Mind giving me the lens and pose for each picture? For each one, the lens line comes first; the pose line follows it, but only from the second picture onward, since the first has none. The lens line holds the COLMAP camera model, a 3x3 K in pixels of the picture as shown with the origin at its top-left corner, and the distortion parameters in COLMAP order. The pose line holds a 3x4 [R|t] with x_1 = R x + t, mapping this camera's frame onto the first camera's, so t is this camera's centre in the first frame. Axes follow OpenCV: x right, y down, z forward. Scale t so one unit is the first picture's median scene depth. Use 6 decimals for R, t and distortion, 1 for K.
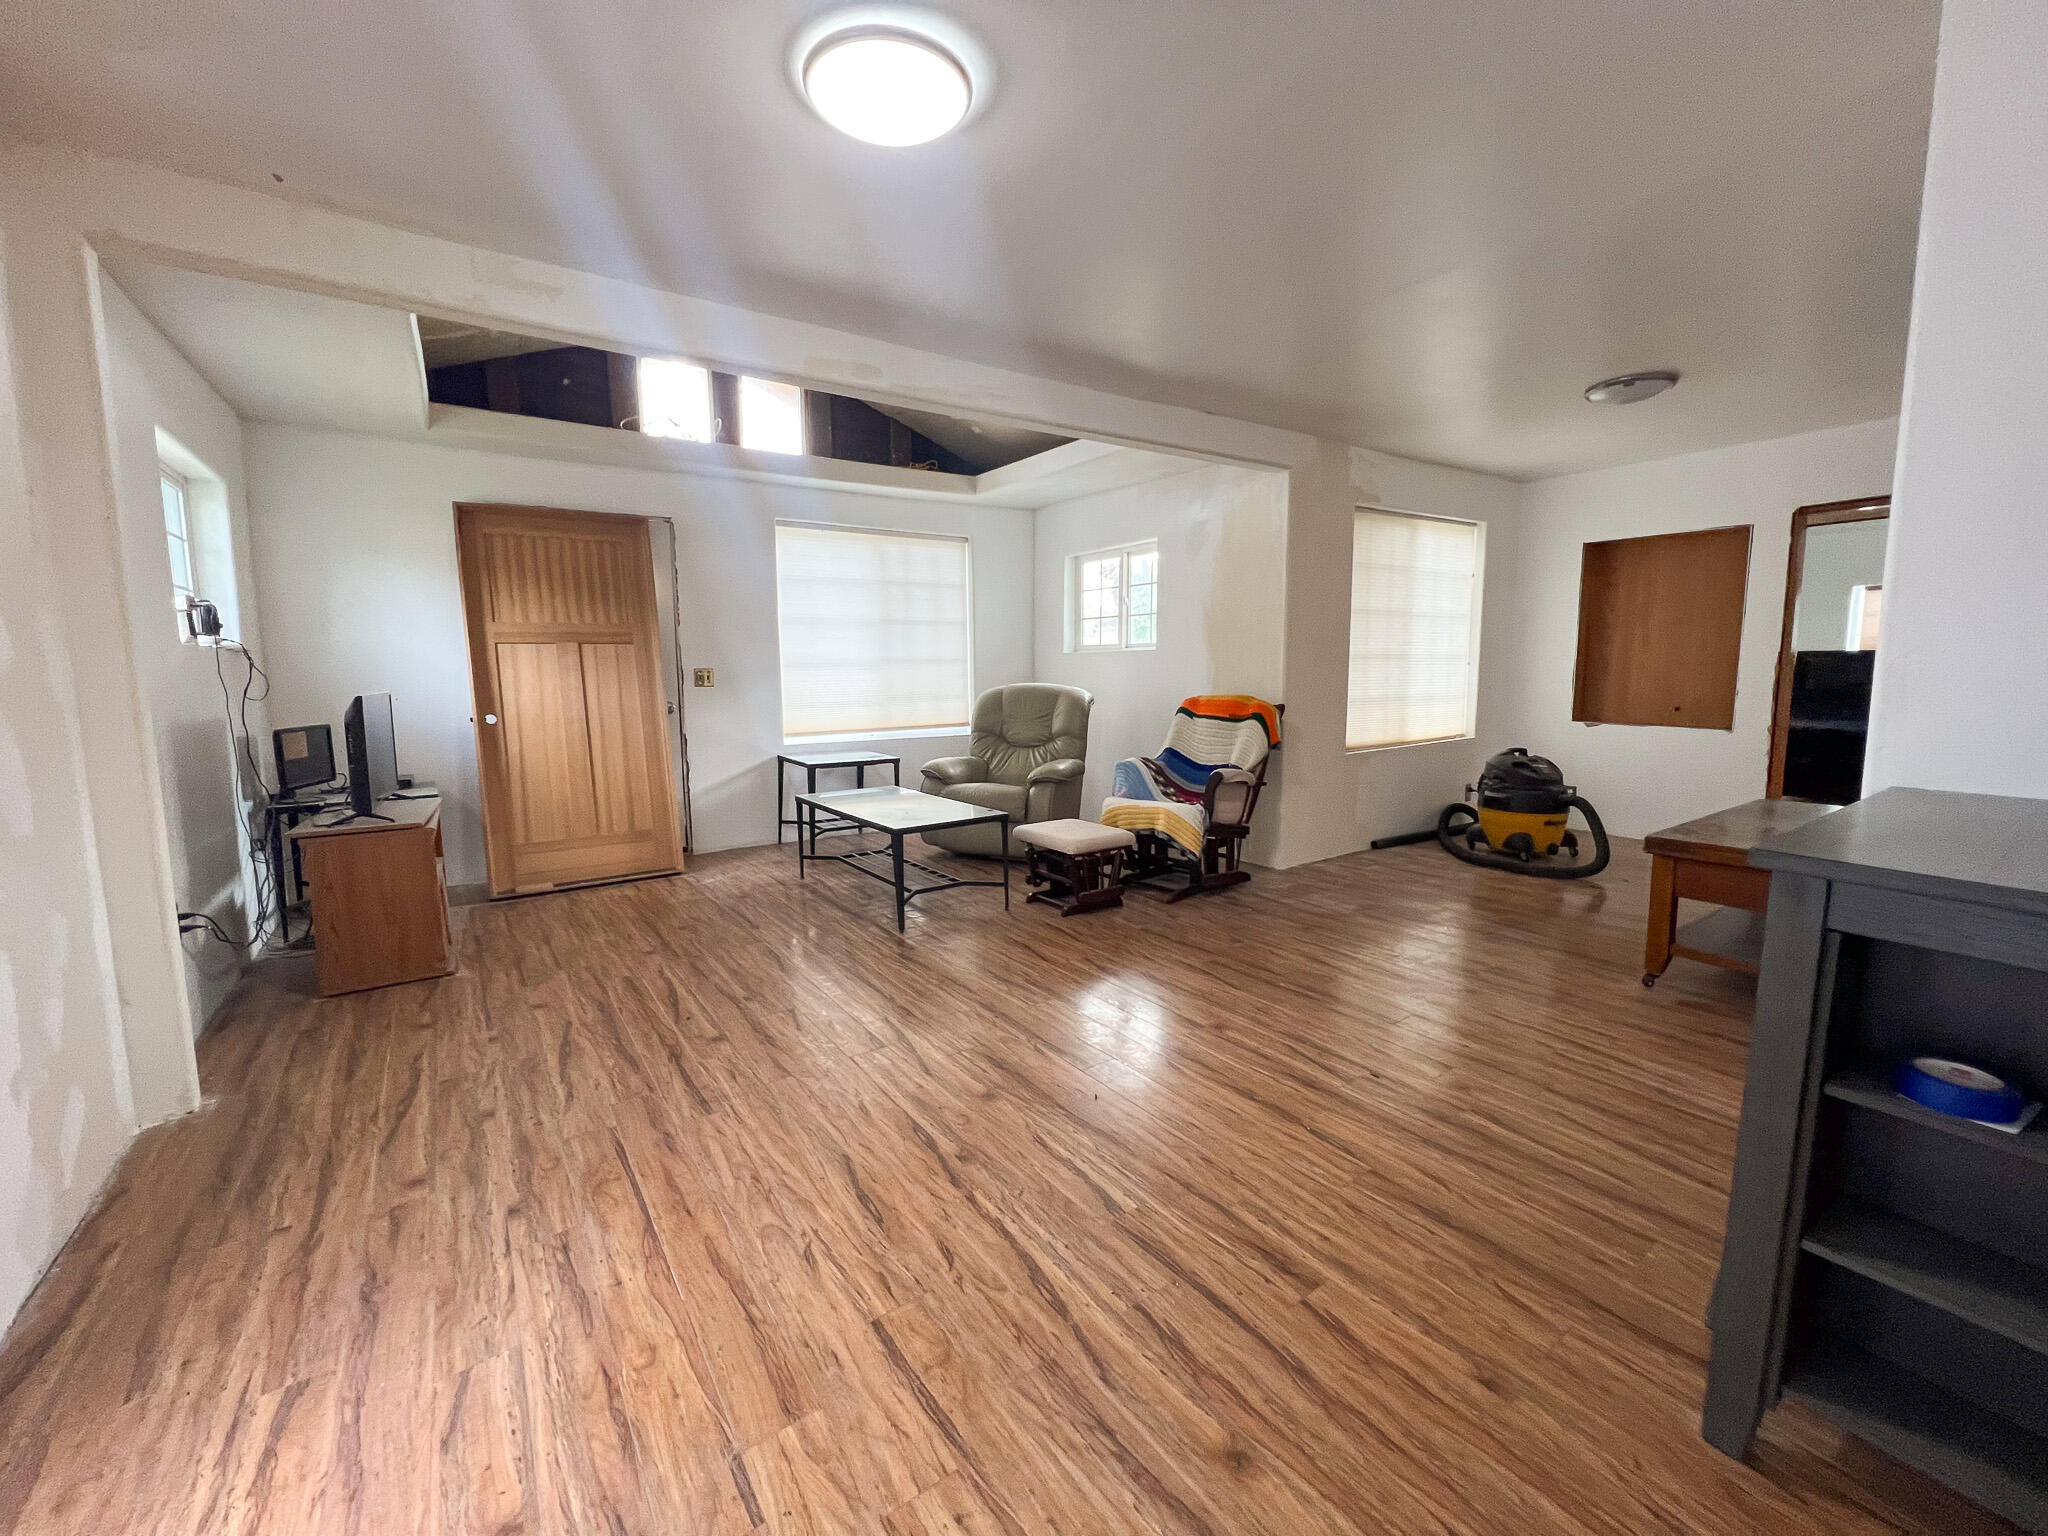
lens RADIAL K [[816.2, 0, 1019.5], [0, 816.2, 760.4], [0, 0, 1]] dist [-0.003237, -0.000258]
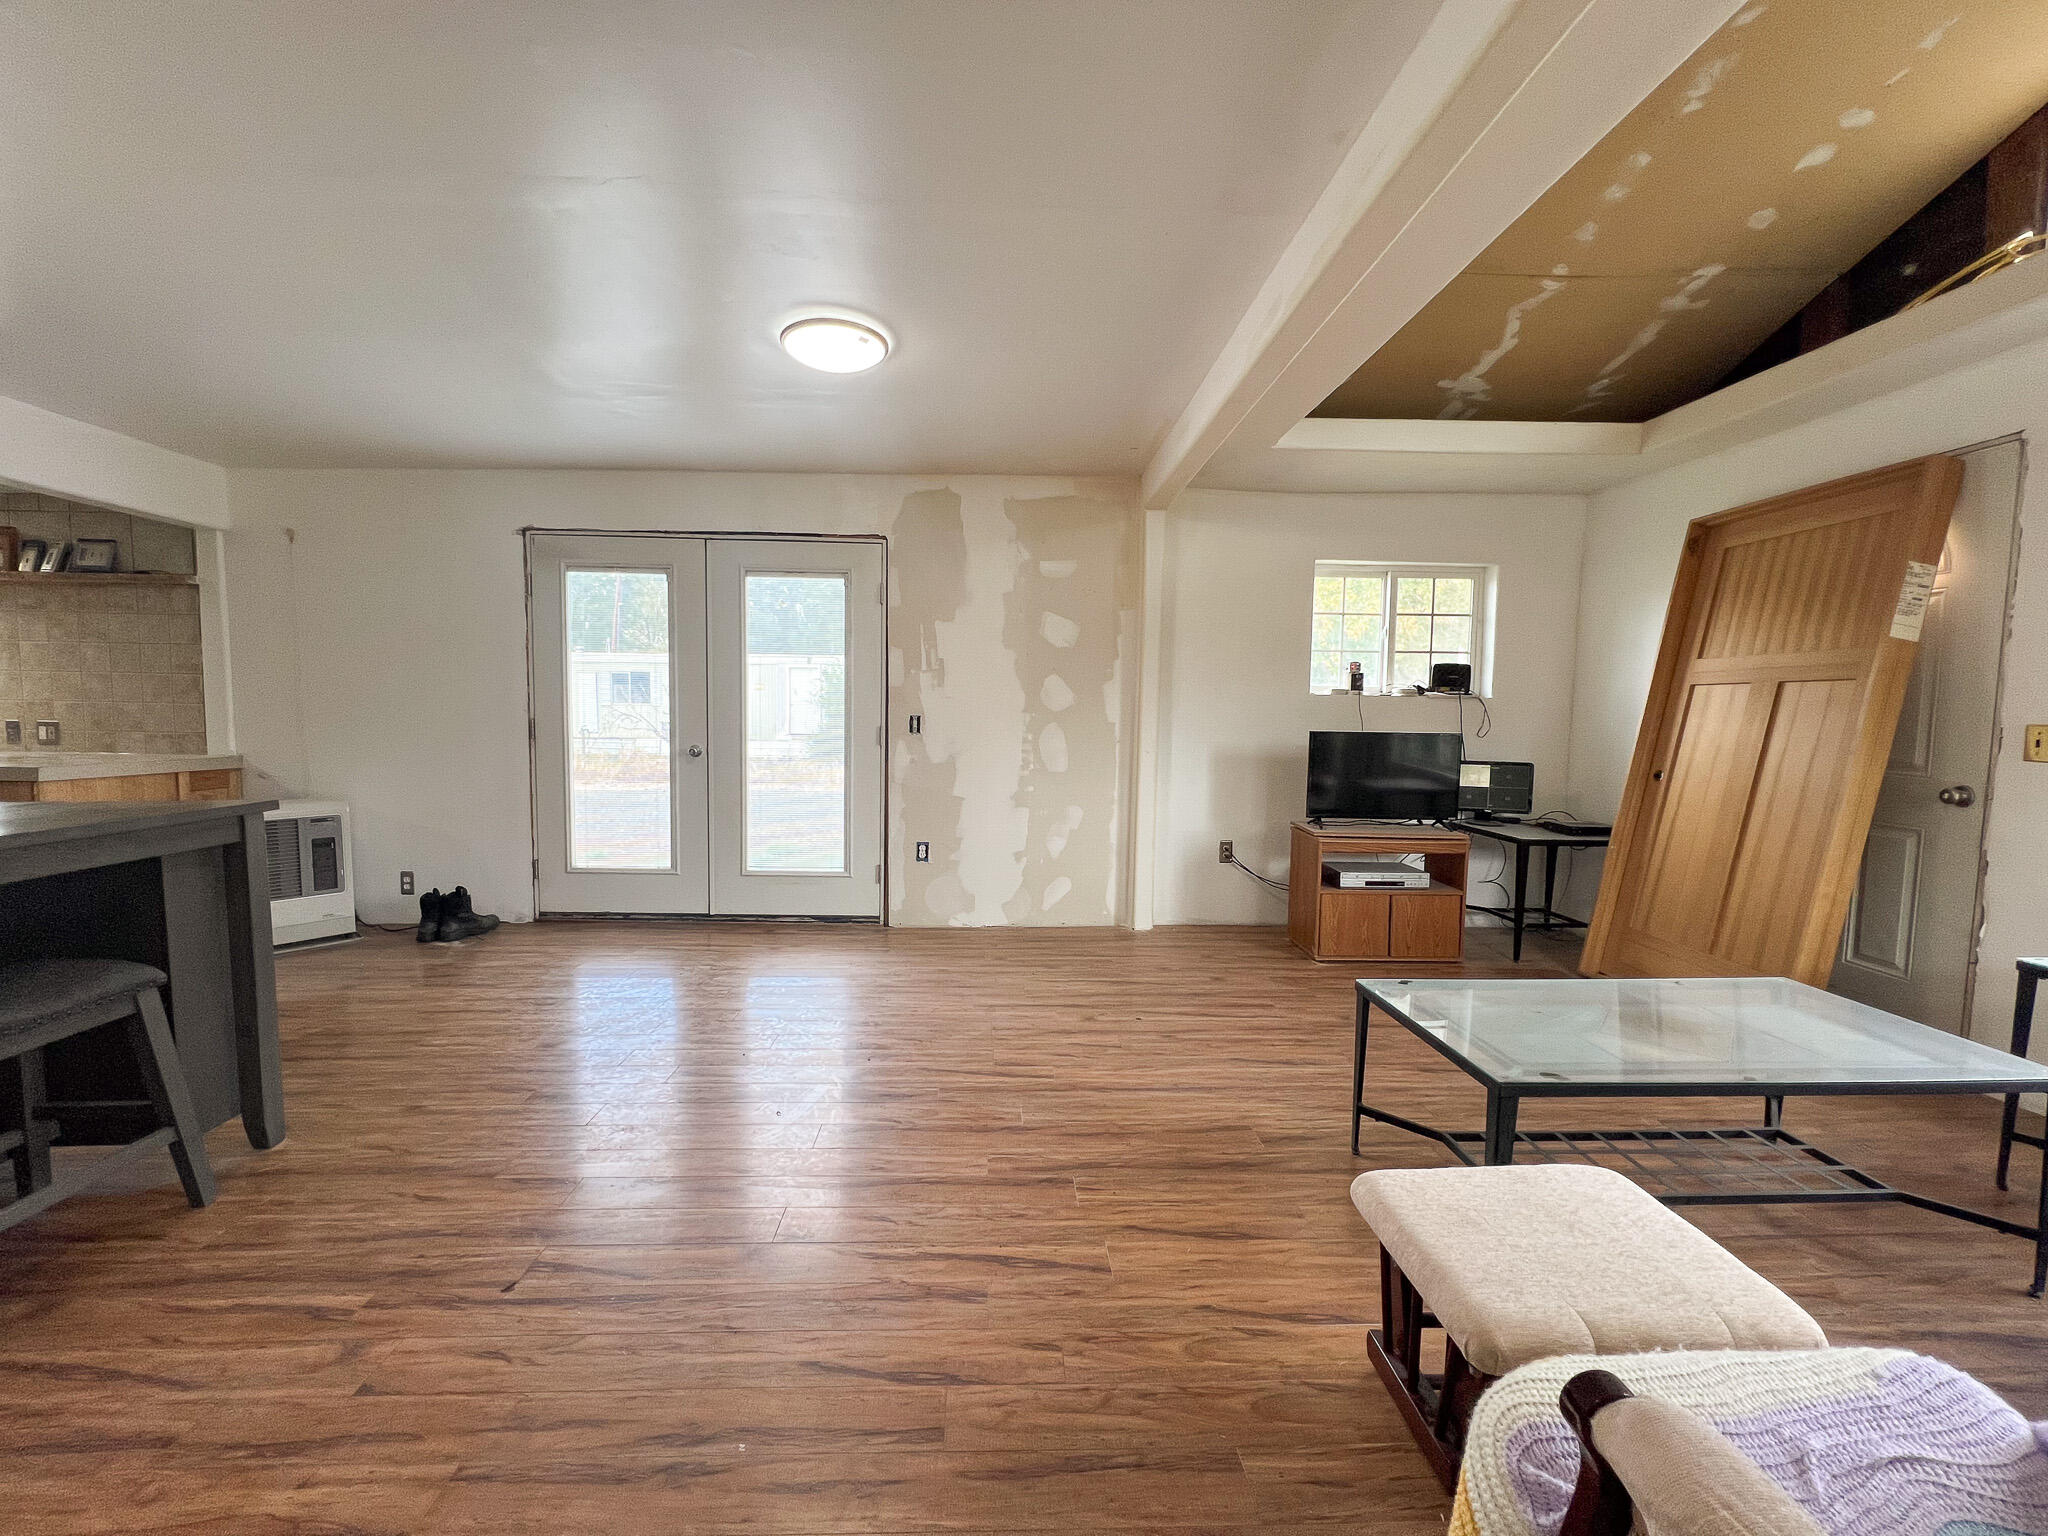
lens RADIAL K [[816.2, 0, 1019.5], [0, 816.2, 760.4], [0, 0, 1]] dist [-0.003237, -0.000258]
pose [[-0.535496, 0.056890, -0.842619, 0.619065], [-0.107527, 0.985016, 0.134839, -0.167405], [0.837664, 0.162811, -0.521355, 1.361573]]
